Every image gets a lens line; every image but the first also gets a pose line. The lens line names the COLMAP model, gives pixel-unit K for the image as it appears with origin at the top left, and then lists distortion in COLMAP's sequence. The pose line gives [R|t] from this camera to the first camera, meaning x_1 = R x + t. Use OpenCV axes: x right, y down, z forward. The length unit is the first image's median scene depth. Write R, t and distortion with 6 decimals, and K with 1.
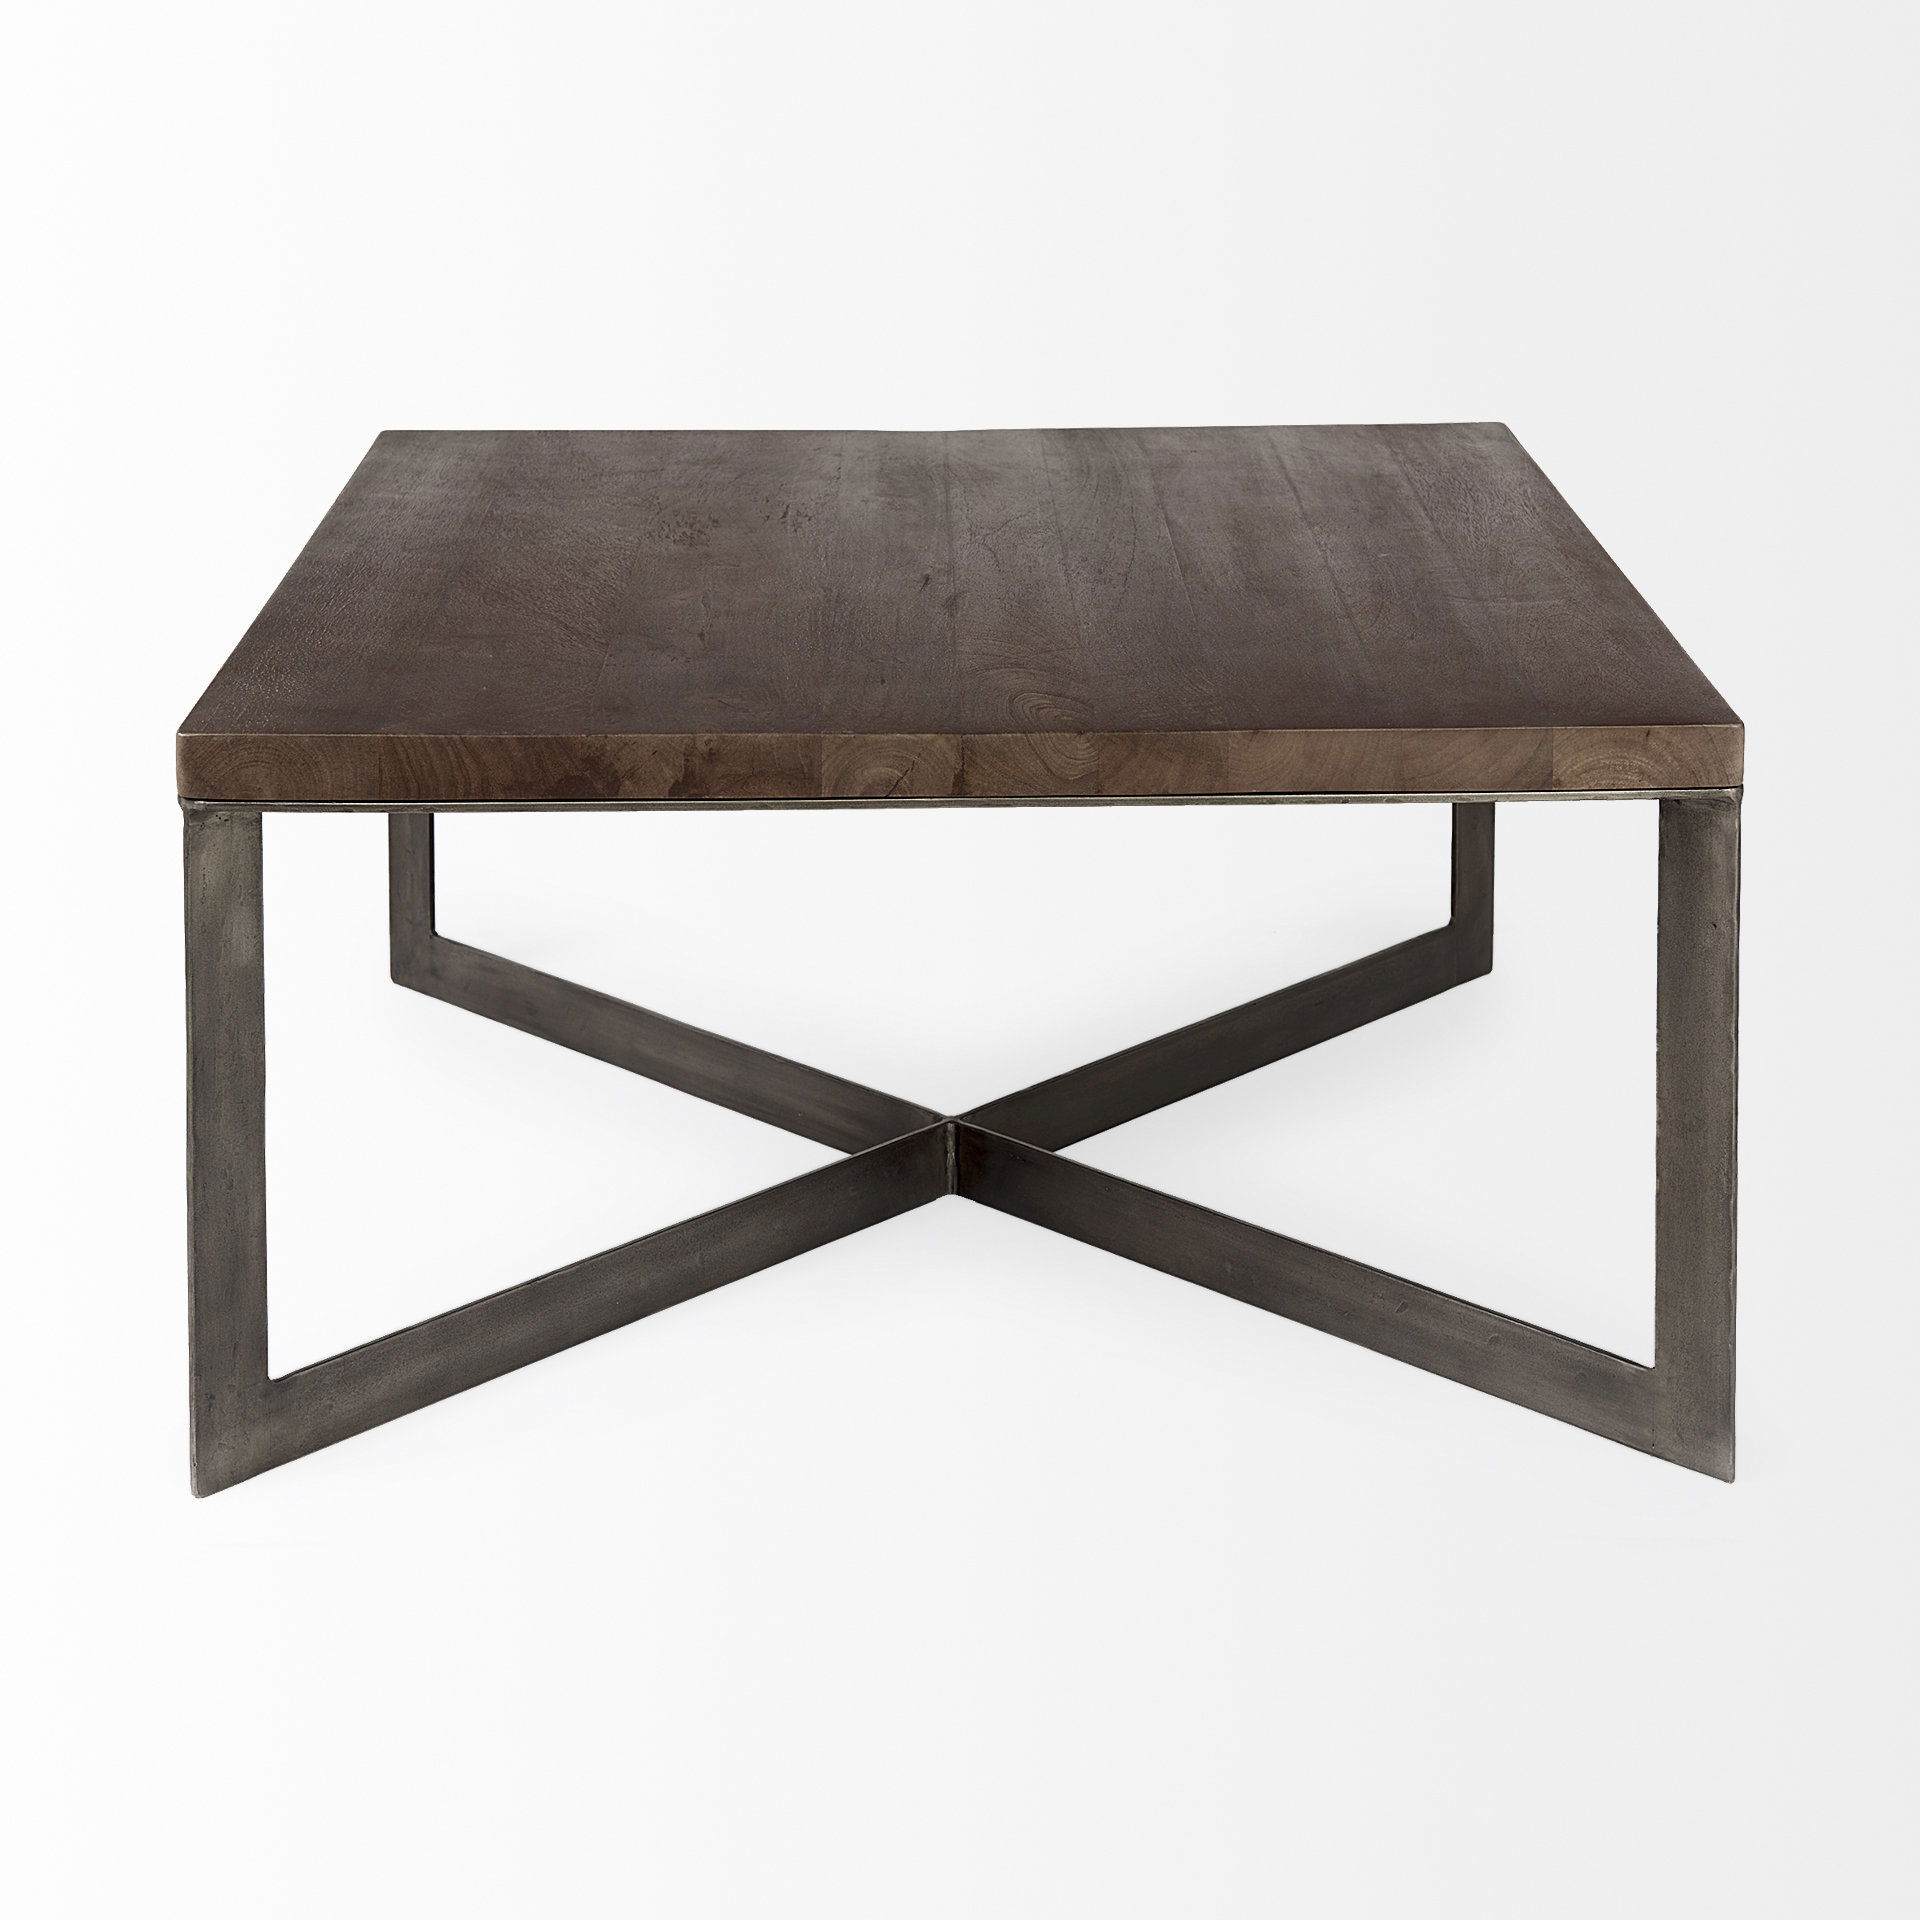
lens RADIAL K [[3852.8, 0, 960.0], [0, 3852.8, 960.0], [0, 0, 1]] dist [0.072419, -0.033286]
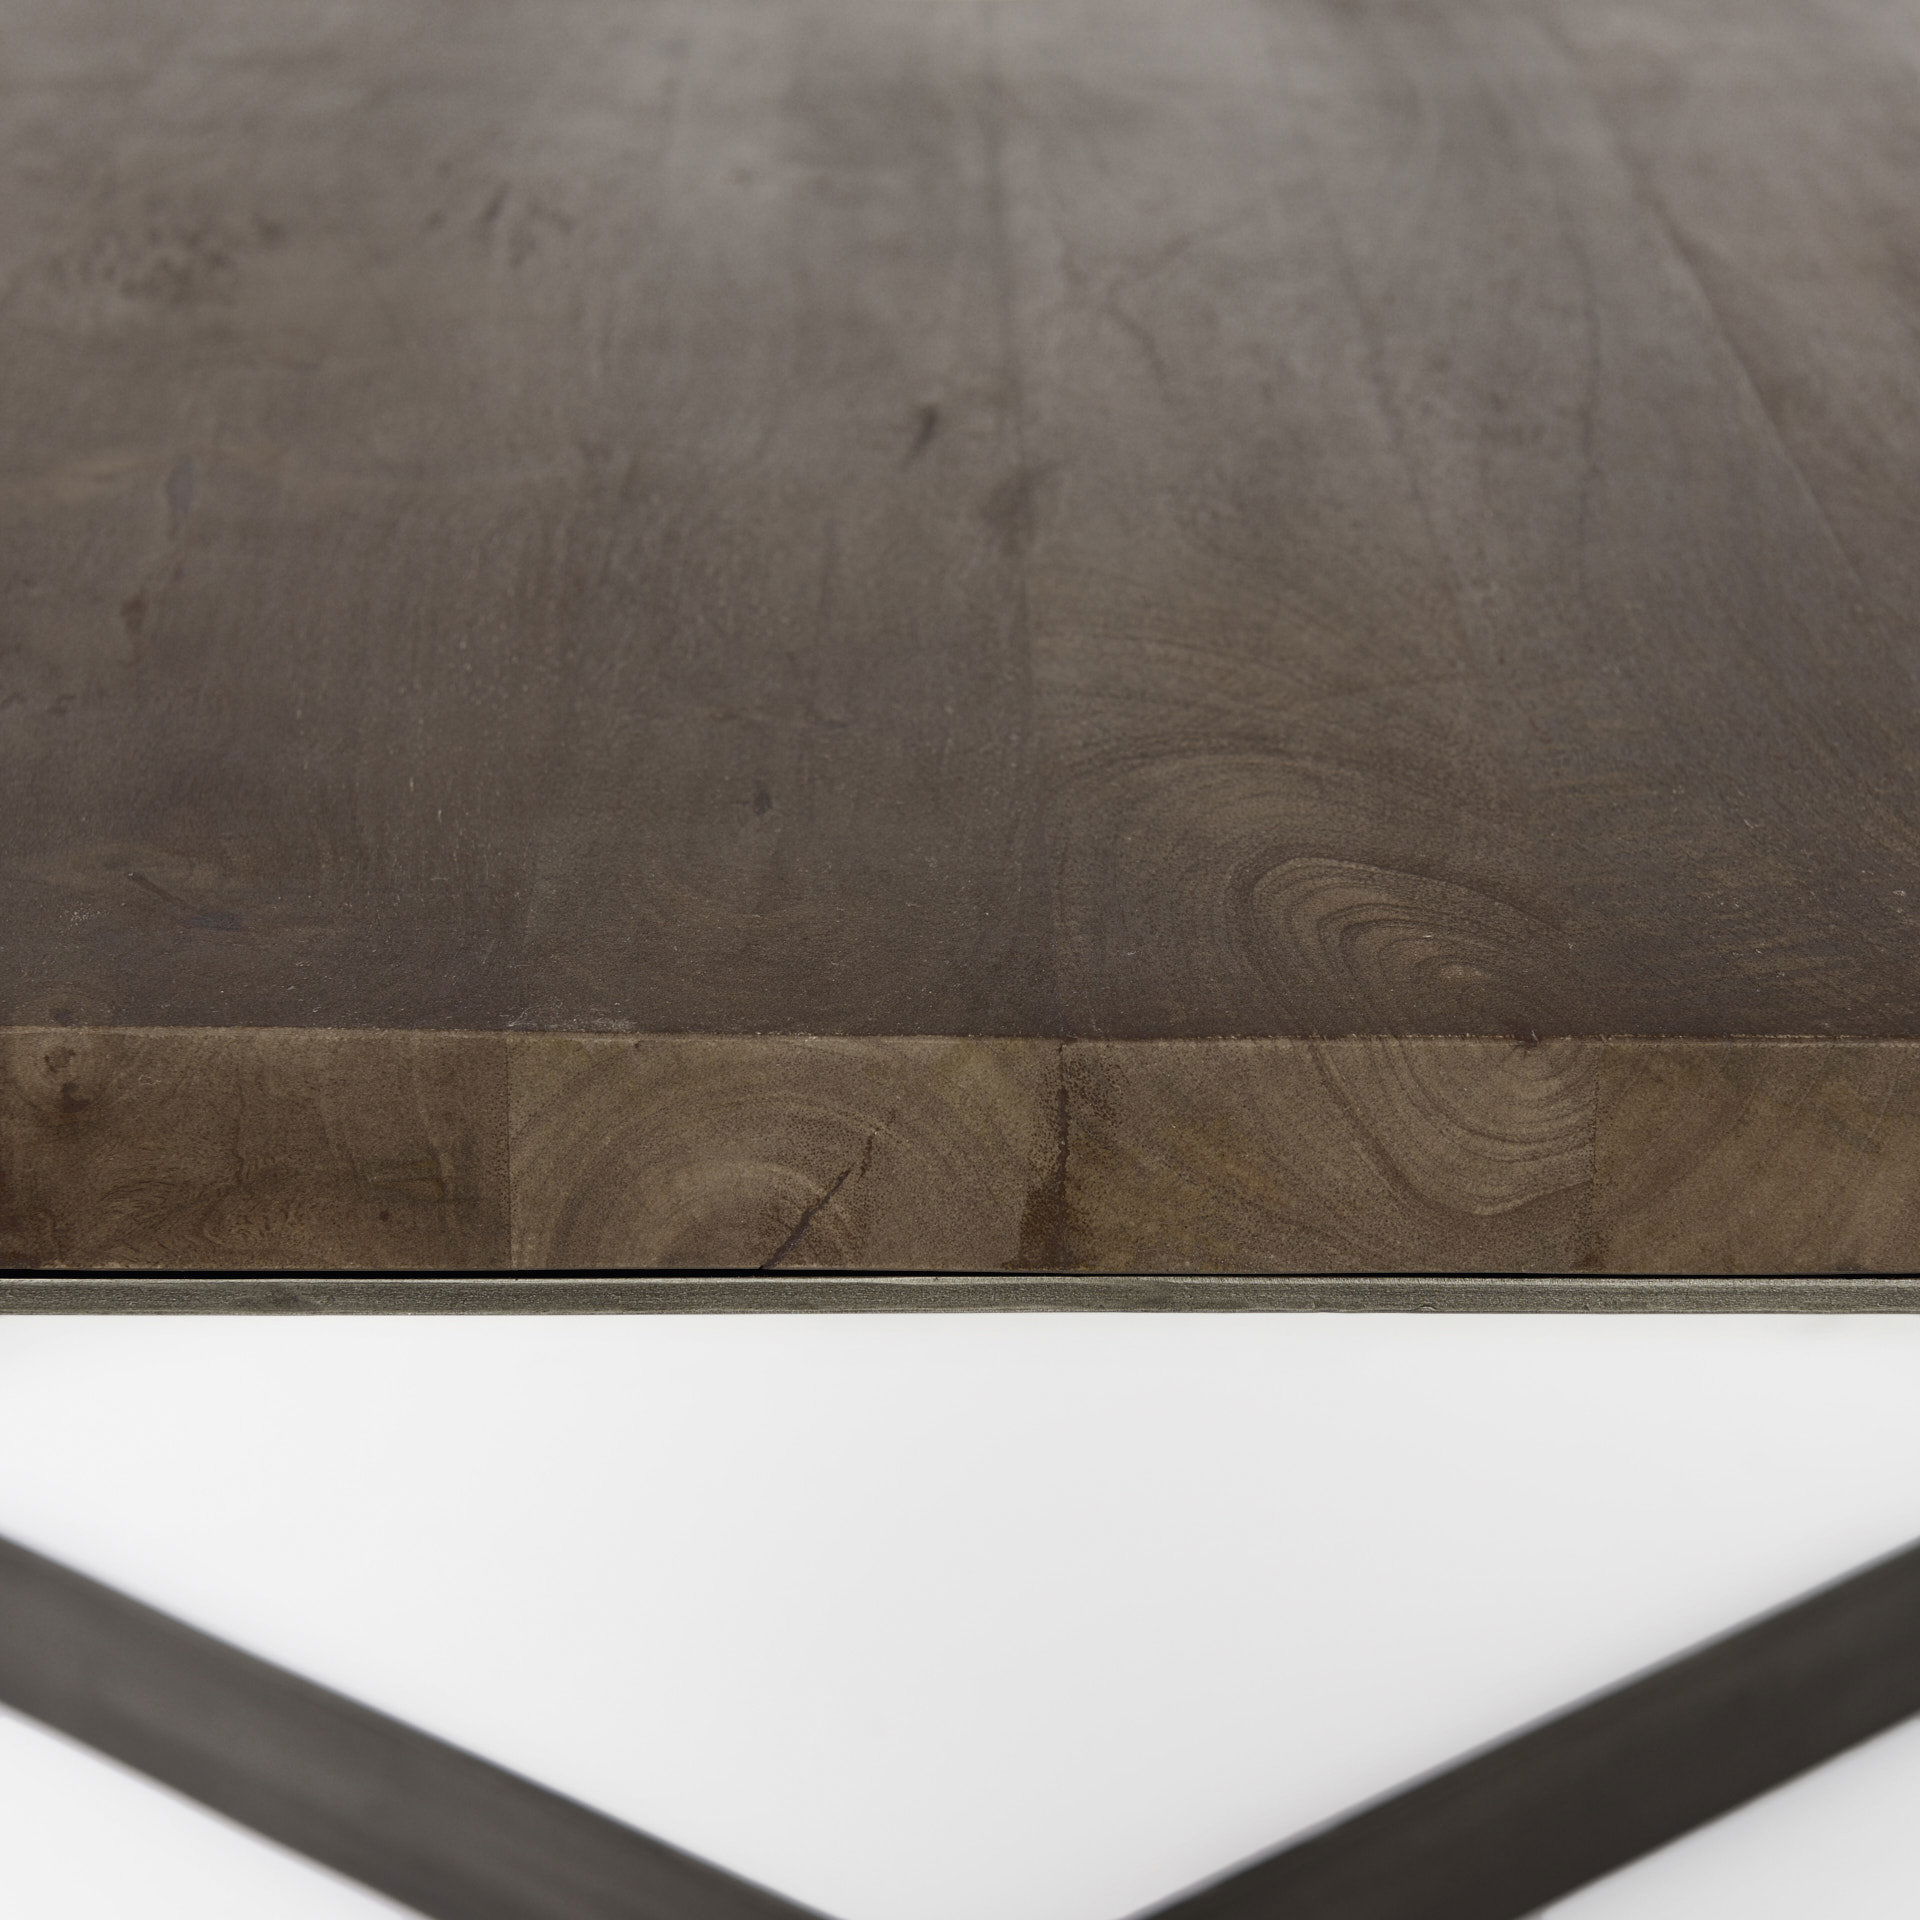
lens RADIAL K [[4056.2, 0, 1036.5], [0, 4056.2, 956.8], [0, 0, 1]] dist [0.080696, -0.083768]
pose [[0.999762, 0.010488, 0.019144, -0.006171], [-0.011161, 0.999311, 0.035407, -0.072129], [-0.018759, -0.035612, 0.999190, 0.719266]]
